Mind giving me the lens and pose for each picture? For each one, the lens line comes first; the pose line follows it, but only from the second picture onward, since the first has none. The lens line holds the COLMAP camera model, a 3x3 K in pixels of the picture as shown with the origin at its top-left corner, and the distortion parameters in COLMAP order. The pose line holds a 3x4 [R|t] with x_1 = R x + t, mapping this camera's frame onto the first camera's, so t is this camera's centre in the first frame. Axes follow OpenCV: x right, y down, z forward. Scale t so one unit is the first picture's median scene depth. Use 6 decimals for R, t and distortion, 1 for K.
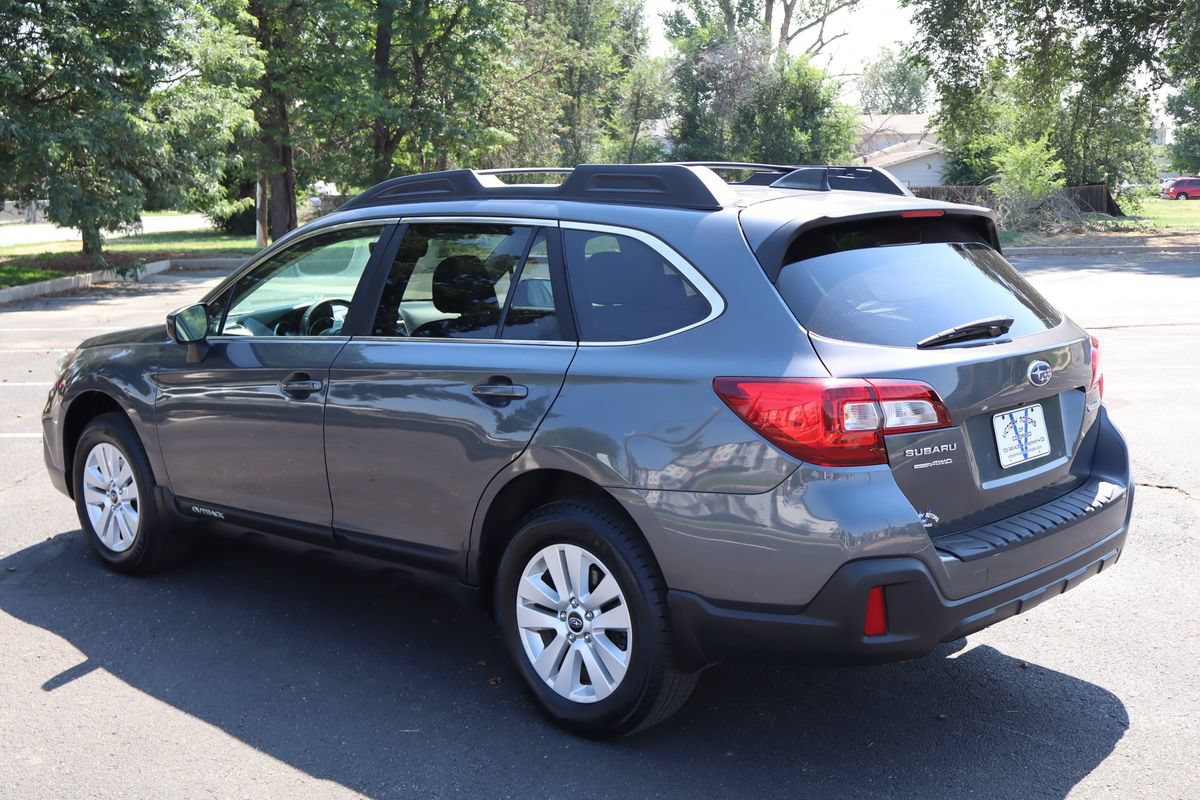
lens RADIAL K [[1380.1, 0, 600.0], [0, 1380.1, 400.0], [0, 0, 1]] dist [-0.005678, -0.003454]
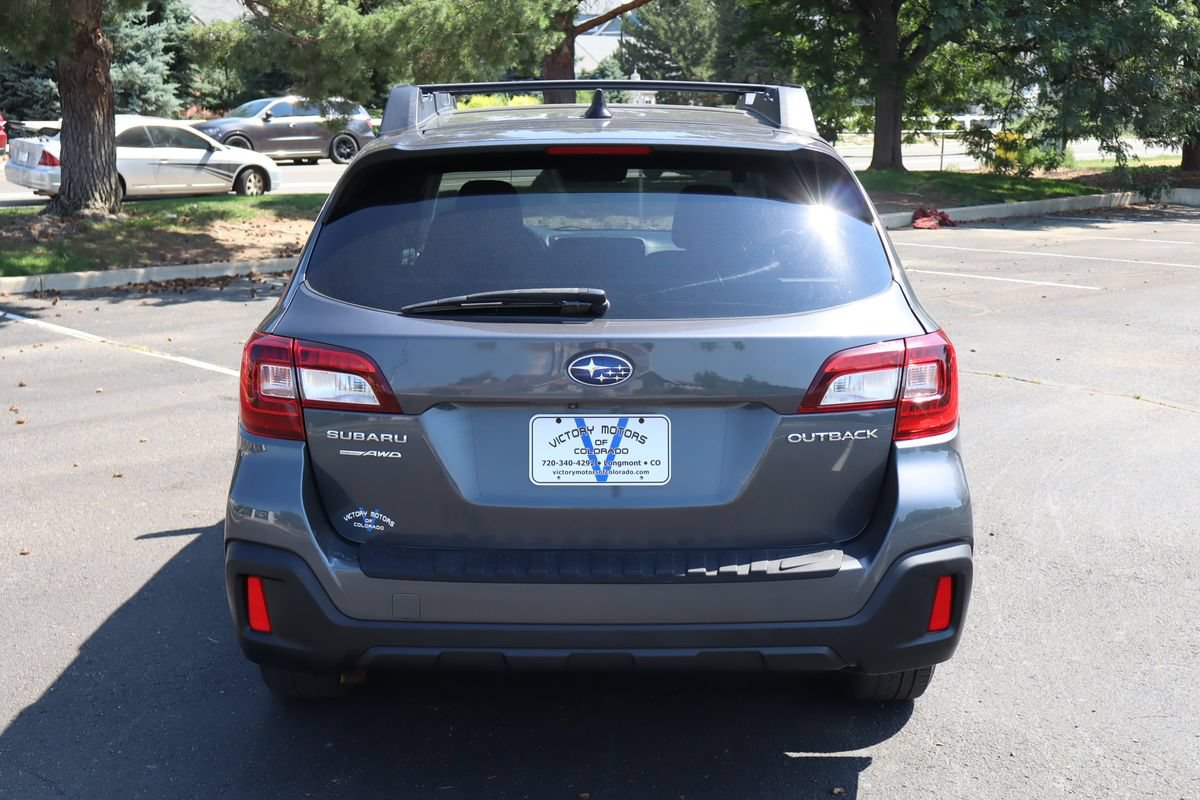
lens RADIAL K [[1607.0, 0, 600.0], [0, 1607.0, 400.0], [0, 0, 1]] dist [-0.014254, -0.000037]
pose [[0.691021, 0.143616, -0.708424, 0.158164], [-0.116384, 0.989382, 0.087050, -0.013303], [0.713404, 0.022296, 0.700398, 0.066225]]
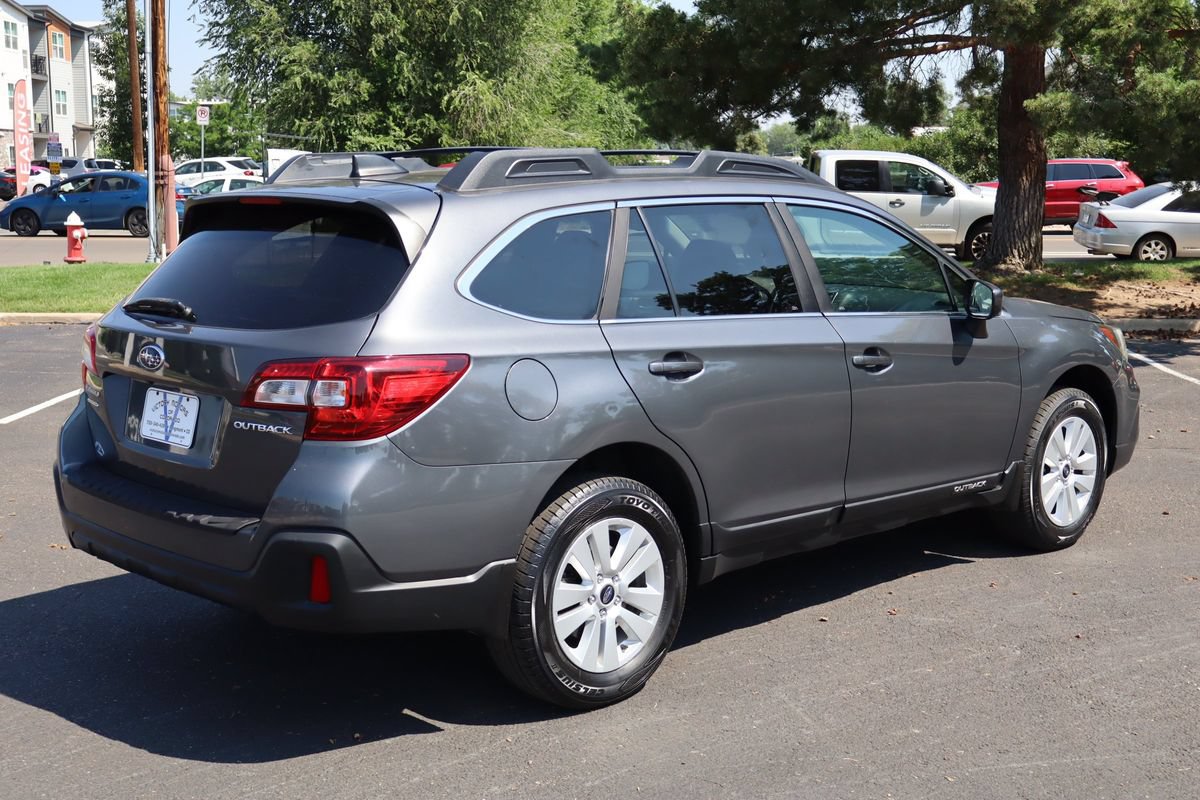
lens RADIAL K [[1510.3, 0, 600.0], [0, 1510.3, 400.0], [0, 0, 1]] dist [0.006181, -0.000154]
pose [[-0.044004, 0.160229, -0.986099, 0.240296], [-0.144719, 0.975621, 0.164984, -0.037673], [0.988494, 0.149967, -0.019743, 0.229482]]
